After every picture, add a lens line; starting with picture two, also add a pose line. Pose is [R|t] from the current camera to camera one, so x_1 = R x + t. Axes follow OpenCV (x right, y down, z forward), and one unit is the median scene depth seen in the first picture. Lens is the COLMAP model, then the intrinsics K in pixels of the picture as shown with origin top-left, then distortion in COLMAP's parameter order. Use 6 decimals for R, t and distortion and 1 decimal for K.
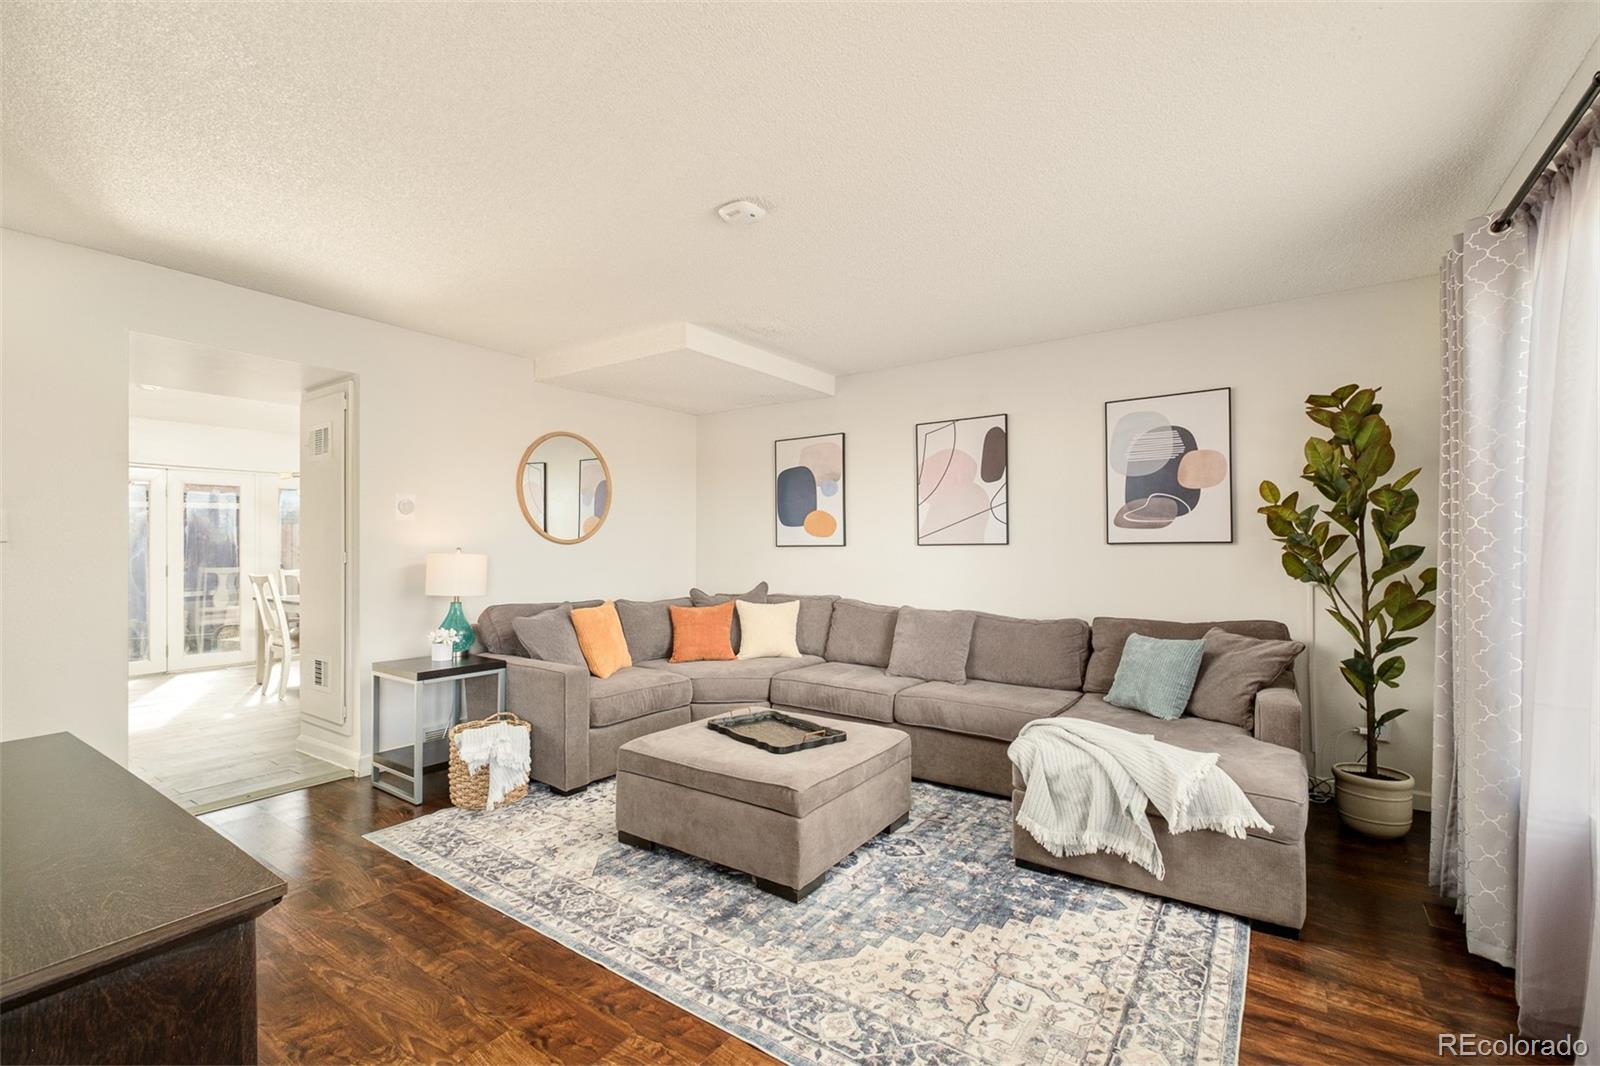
lens RADIAL K [[694.3, 0, 782.9], [0, 694.3, 544.0], [0, 0, 1]] dist [-0.003442, -0.001246]
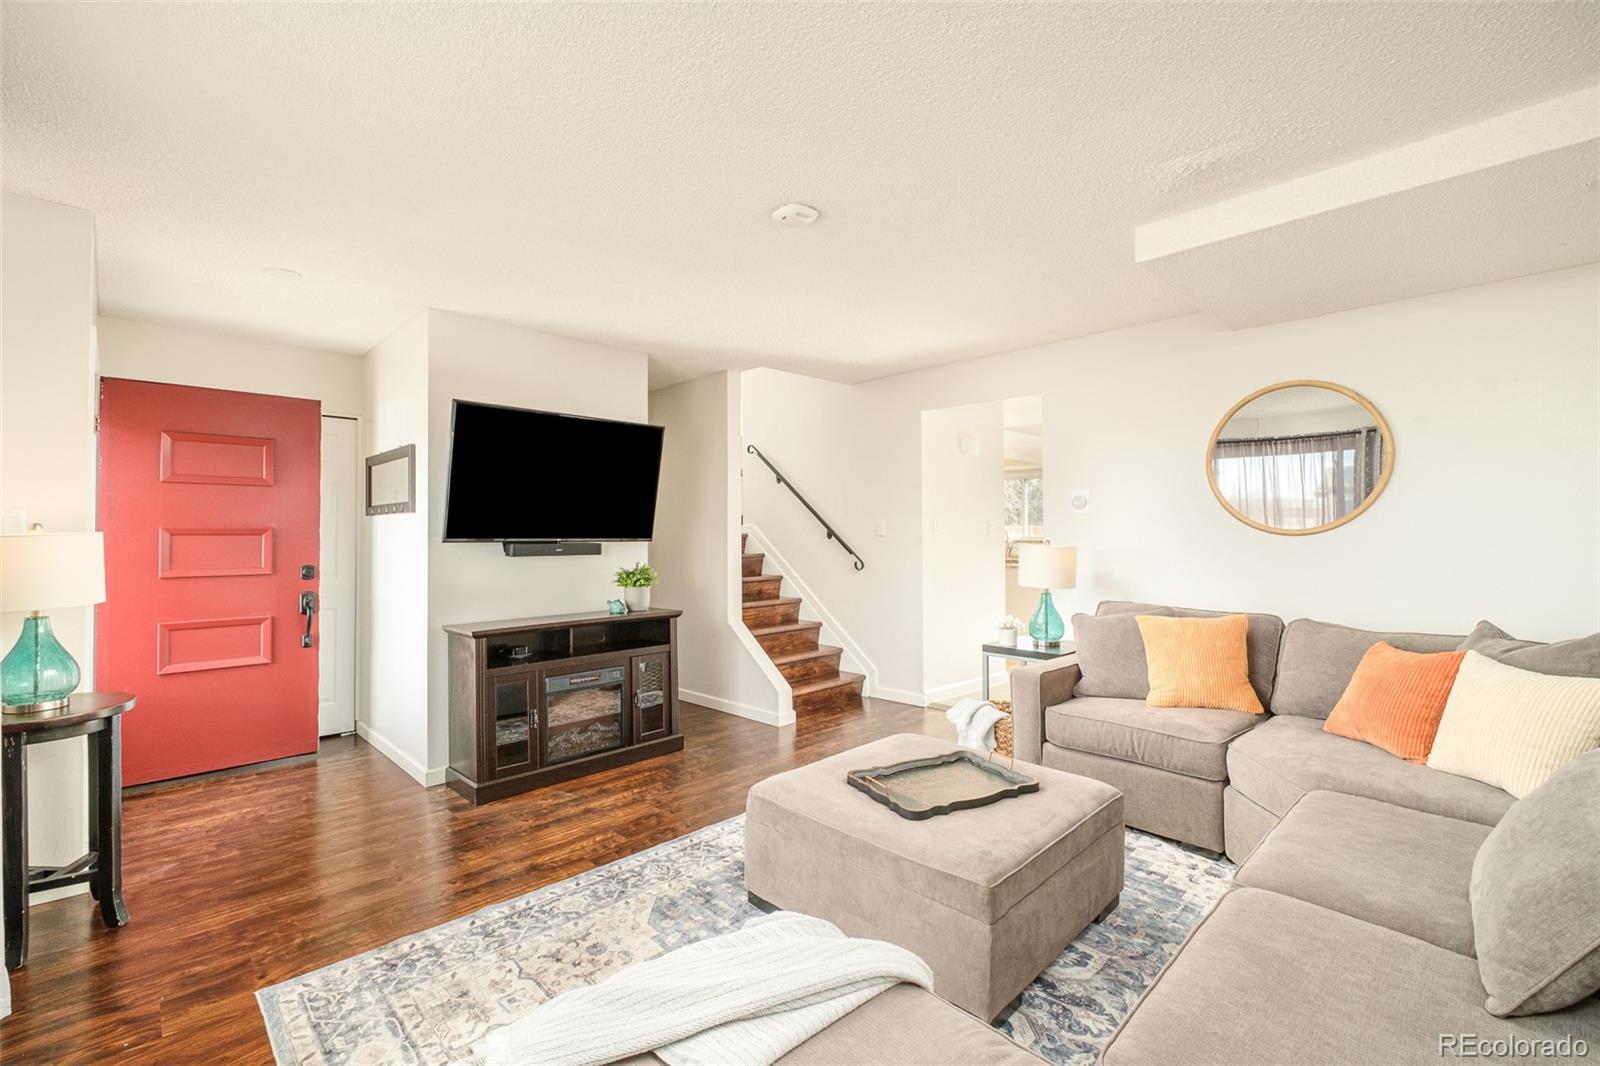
lens RADIAL K [[694.3, 0, 796.8], [0, 694.3, 530.0], [0, 0, 1]] dist [-0.003442, -0.001246]
pose [[-0.171376, -0.004556, -0.985195, 0.766629], [0.006697, 0.999961, -0.005790, -0.007782], [0.985183, -0.007590, -0.171339, 0.962493]]
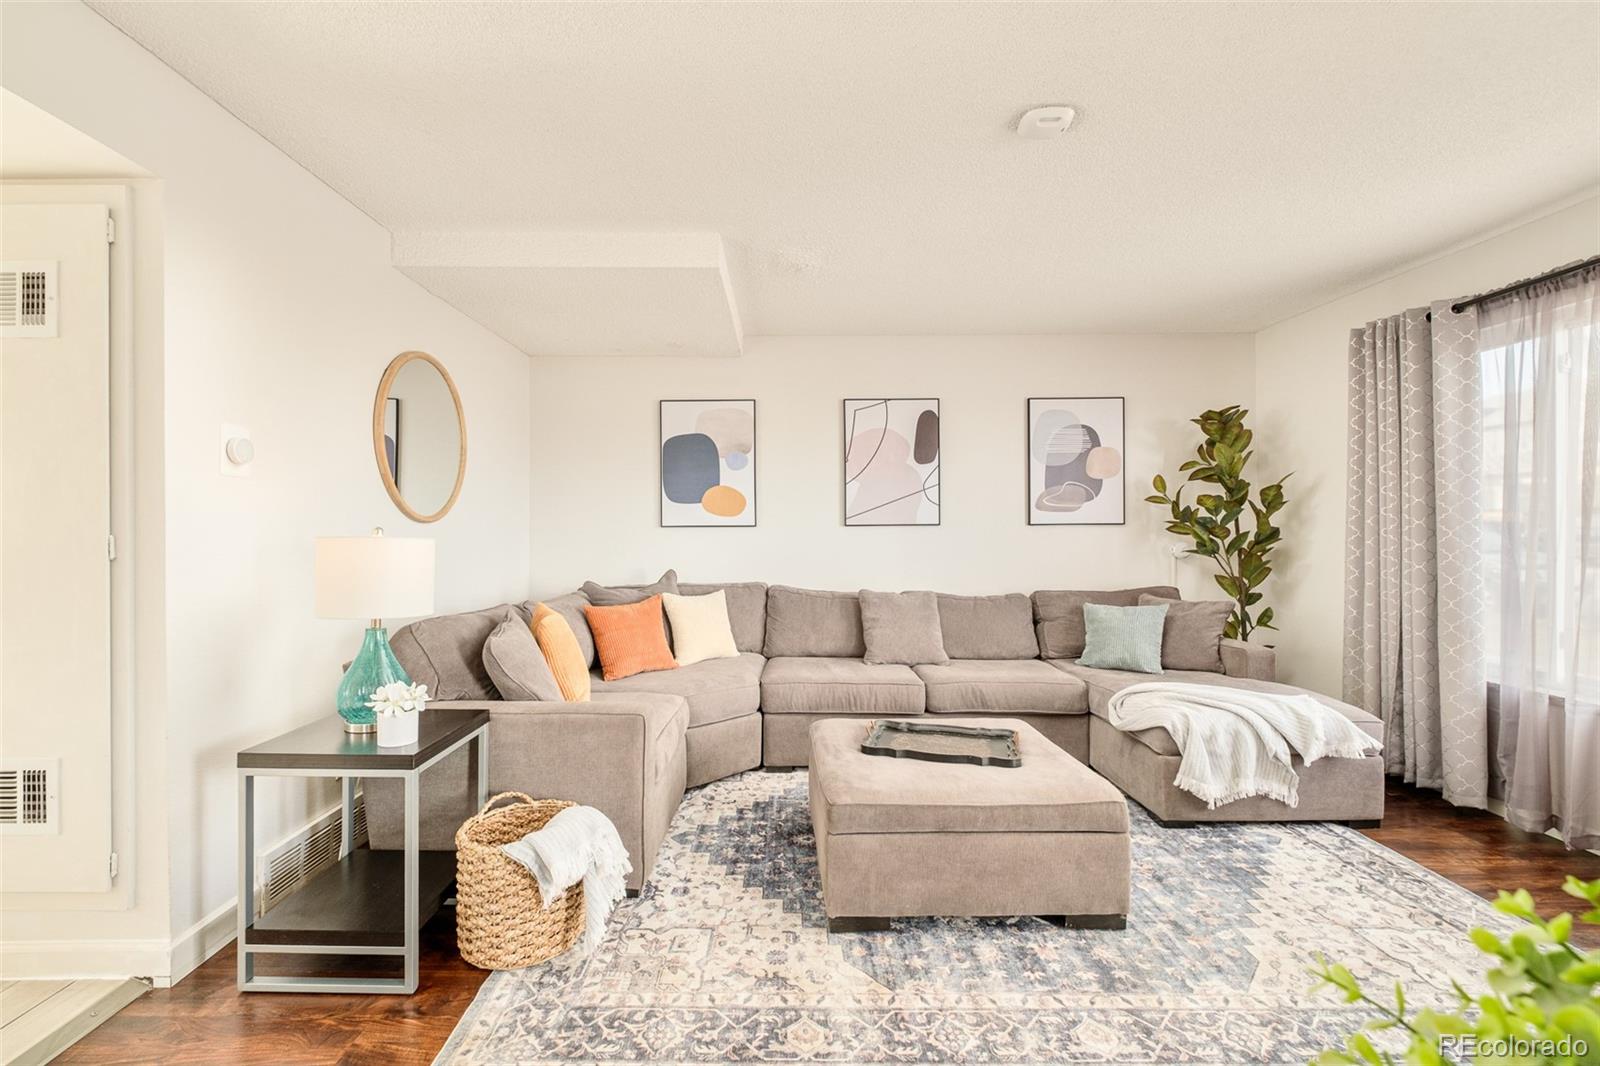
lens RADIAL K [[694.3, 0, 780.4], [0, 694.3, 525.7], [0, 0, 1]] dist [-0.003442, -0.001246]
pose [[0.815575, 0.003690, 0.578640, -0.656999], [-0.002820, 0.999993, -0.002402, 0.006280], [-0.578645, 0.000327, 0.815580, 0.415436]]
